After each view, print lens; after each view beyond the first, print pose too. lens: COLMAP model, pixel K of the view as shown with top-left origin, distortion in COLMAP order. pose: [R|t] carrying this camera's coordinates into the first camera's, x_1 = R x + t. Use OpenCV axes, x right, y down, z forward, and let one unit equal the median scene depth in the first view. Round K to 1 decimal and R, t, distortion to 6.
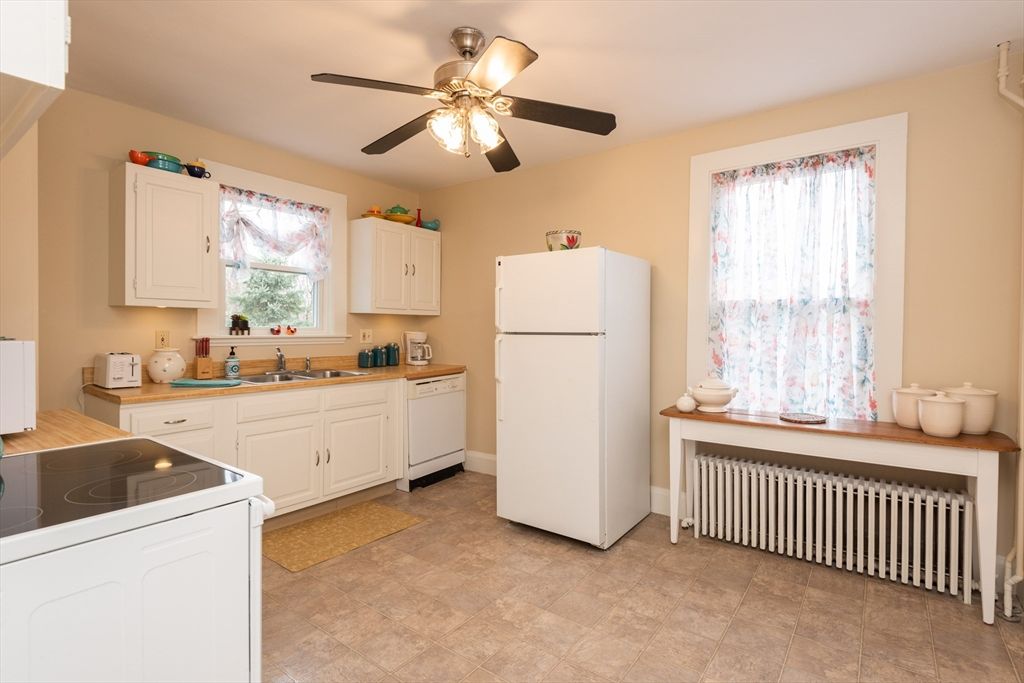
lens RADIAL K [[472.3, 0, 513.0], [0, 472.3, 337.0], [0, 0, 1]] dist [0.002752, 0.000529]
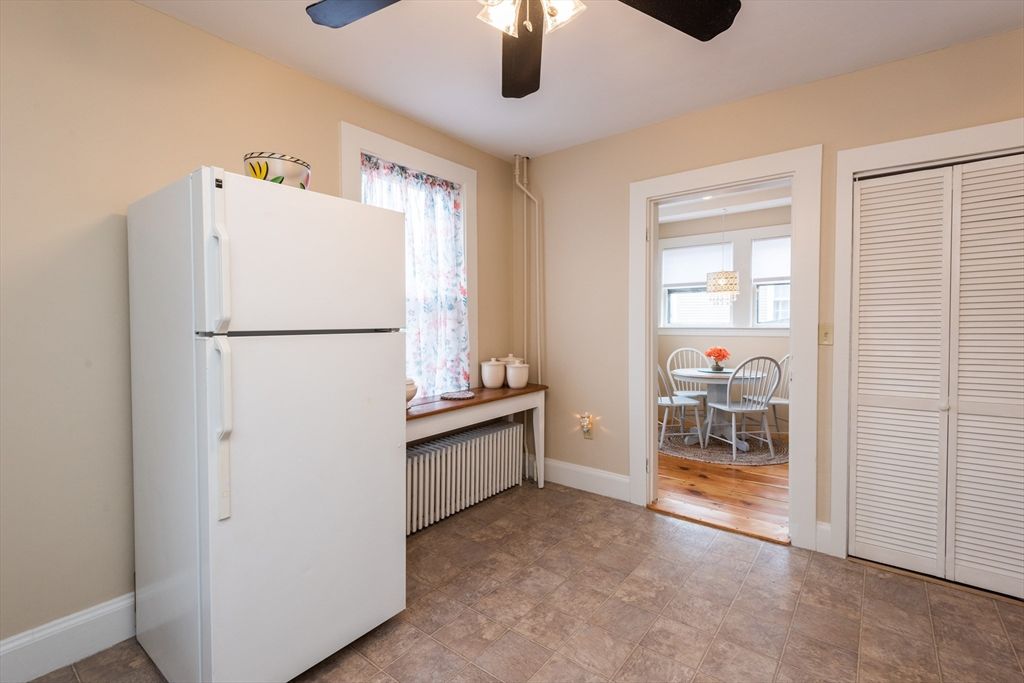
lens RADIAL K [[453.0, 0, 513.2], [0, 453.0, 339.7], [0, 0, 1]] dist [0.002671, -0.002430]
pose [[0.052952, -0.042126, 0.997708, -0.607781], [0.025921, 0.998831, 0.040798, -0.018336], [-0.998261, 0.023702, 0.053982, 0.909880]]
